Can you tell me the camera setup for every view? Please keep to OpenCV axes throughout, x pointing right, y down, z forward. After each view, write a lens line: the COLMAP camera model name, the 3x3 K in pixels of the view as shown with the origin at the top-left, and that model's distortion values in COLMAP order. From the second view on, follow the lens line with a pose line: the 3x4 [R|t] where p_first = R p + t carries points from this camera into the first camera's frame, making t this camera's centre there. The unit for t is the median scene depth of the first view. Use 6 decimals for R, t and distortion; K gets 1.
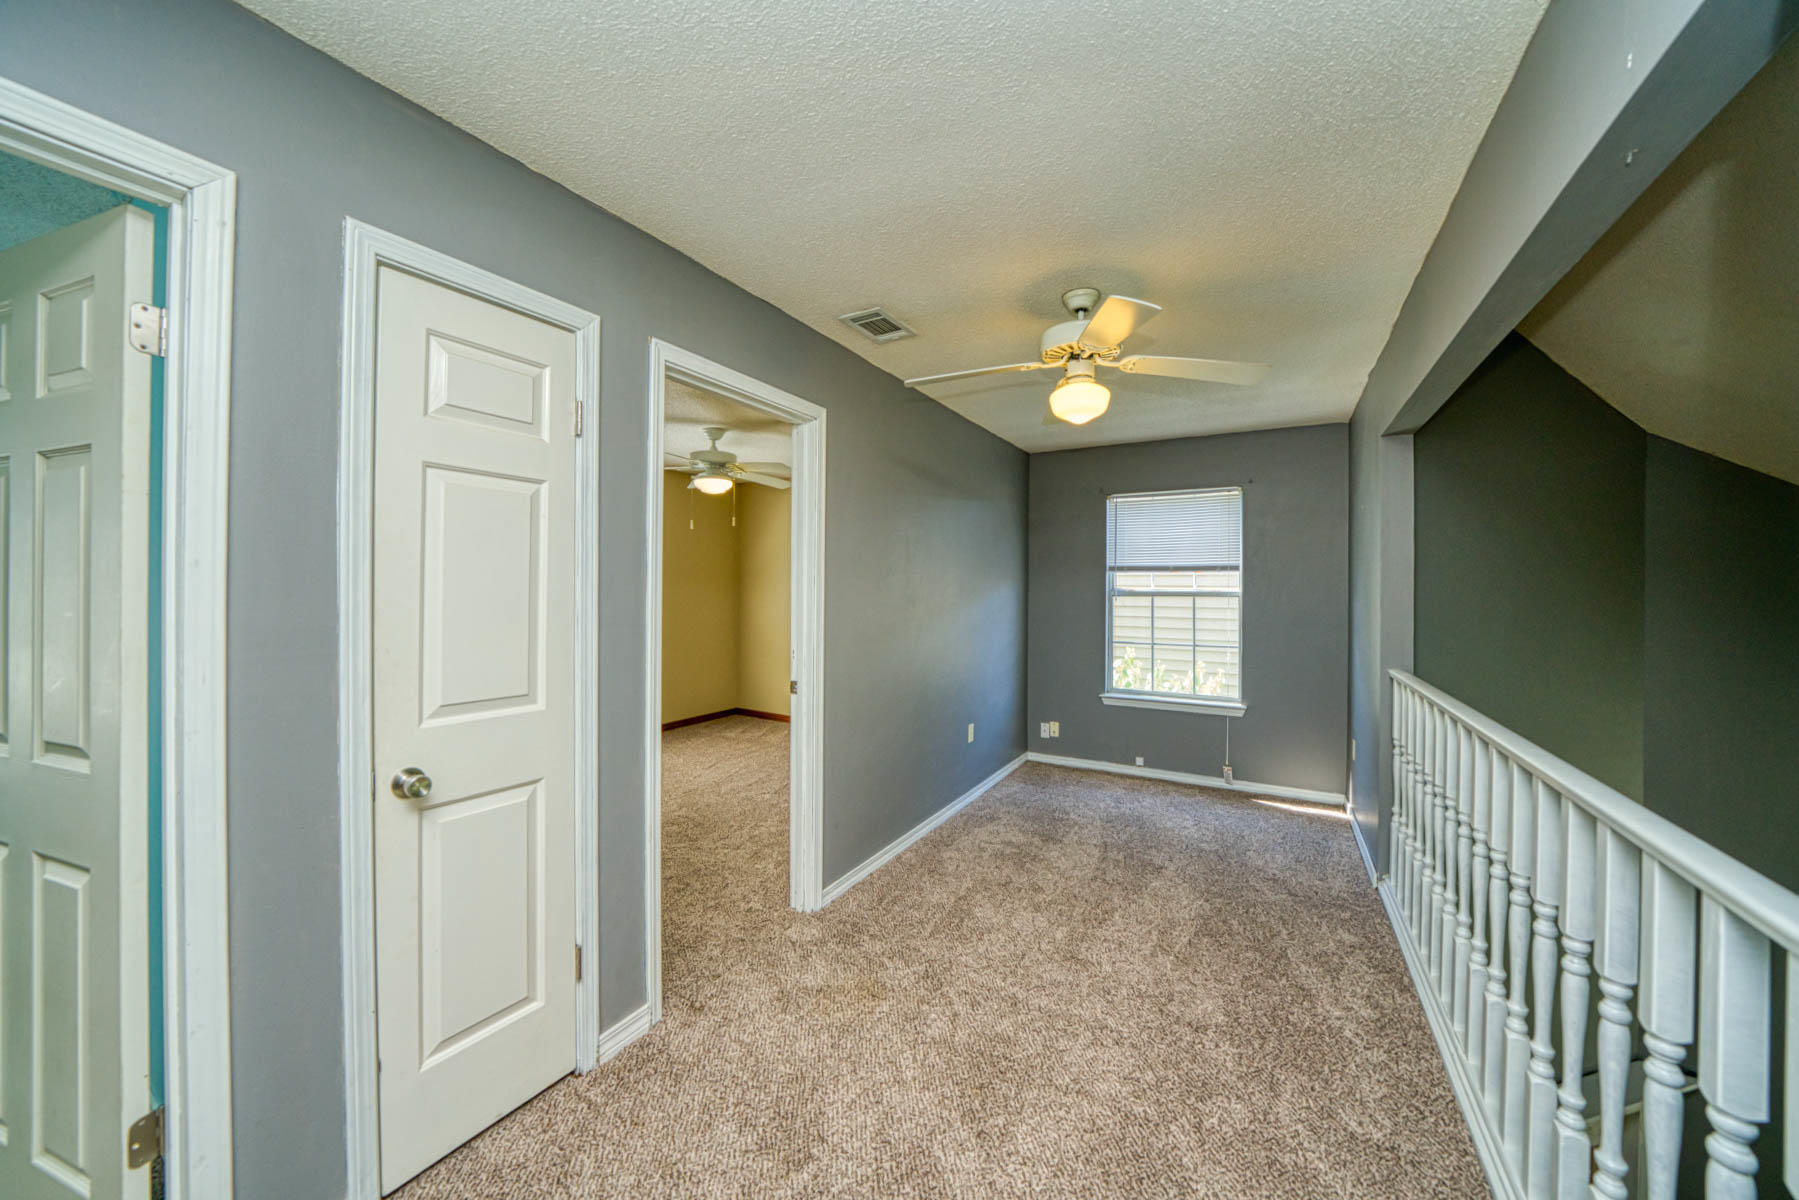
lens RADIAL K [[611.0, 0, 899.9], [0, 611.0, 591.5], [0, 0, 1]] dist [-0.021283, 0.000001]
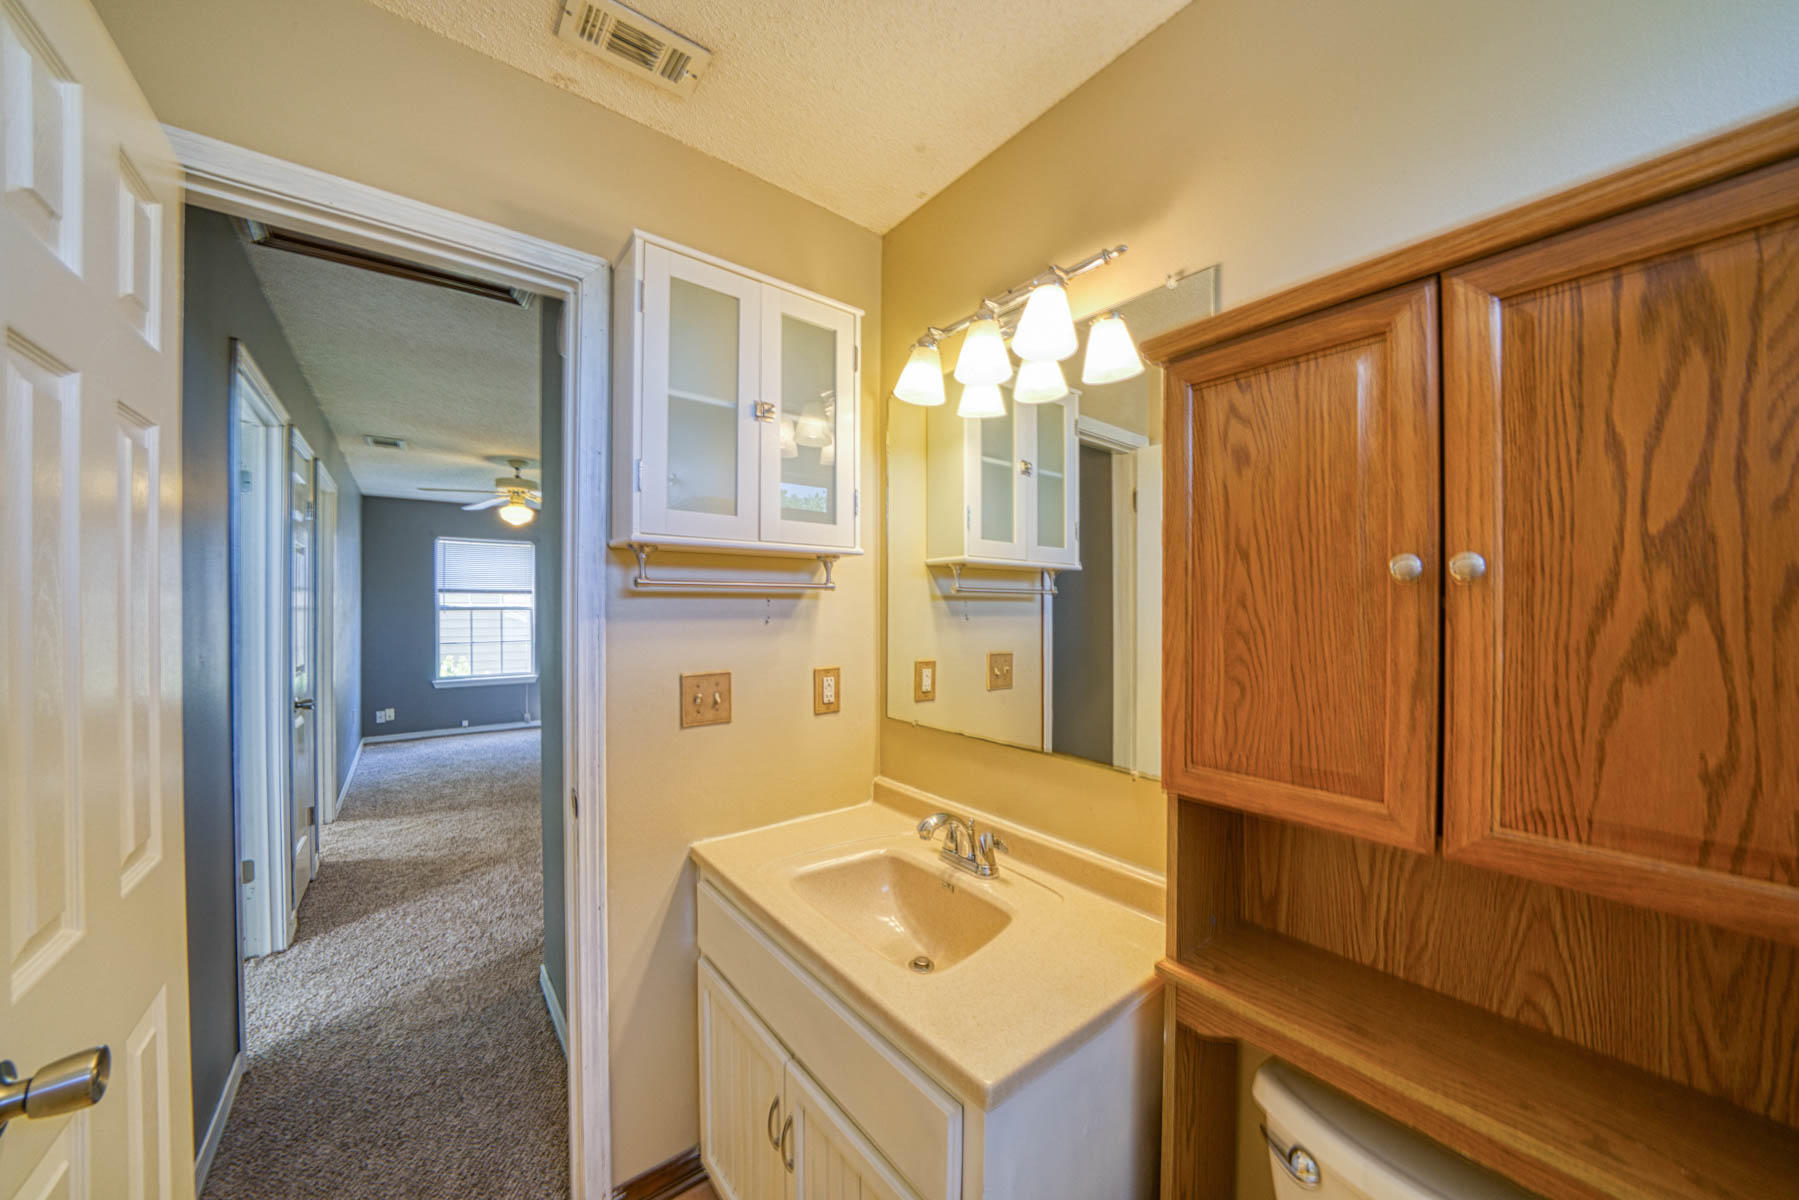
lens RADIAL K [[611.0, 0, 900.4], [0, 611.0, 603.4], [0, 0, 1]] dist [-0.021283, 0.000001]
pose [[0.349555, -0.003287, 0.936910, -0.579162], [-0.002218, 0.999988, 0.004336, -0.016538], [-0.936913, -0.003594, 0.349543, -0.468122]]
